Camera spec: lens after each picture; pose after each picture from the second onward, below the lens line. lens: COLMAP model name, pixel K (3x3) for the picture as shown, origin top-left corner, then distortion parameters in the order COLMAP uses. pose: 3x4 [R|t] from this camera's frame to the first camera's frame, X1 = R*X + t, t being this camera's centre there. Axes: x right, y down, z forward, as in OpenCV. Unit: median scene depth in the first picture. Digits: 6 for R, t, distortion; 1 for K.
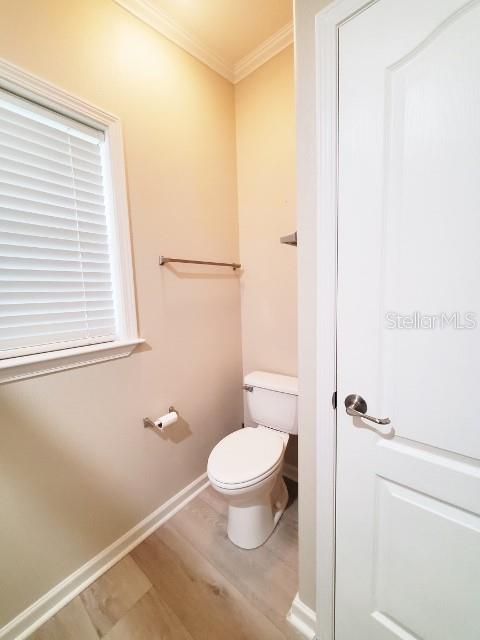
lens RADIAL K [[253.0, 0, 240.0], [0, 253.0, 320.0], [0, 0, 1]] dist [0.000005, -0.000568]
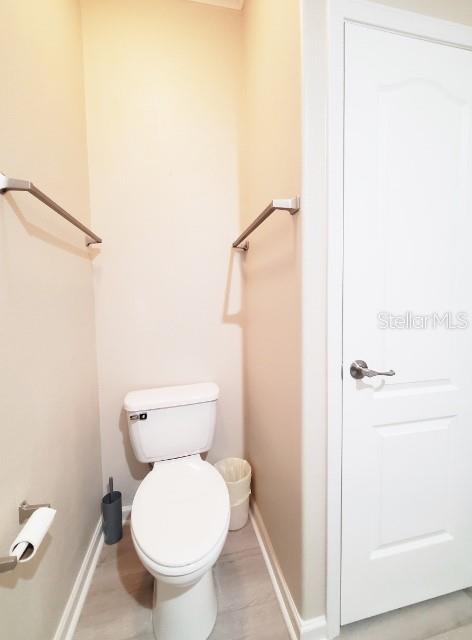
lens RADIAL K [[257.6, 0, 236.0], [0, 257.6, 320.0], [0, 0, 1]] dist [-0.001880, -0.000434]
pose [[0.620937, -0.032690, 0.783179, -0.464121], [0.087532, 0.995773, -0.027836, 0.069895], [-0.778958, 0.085837, 0.621173, 0.450655]]
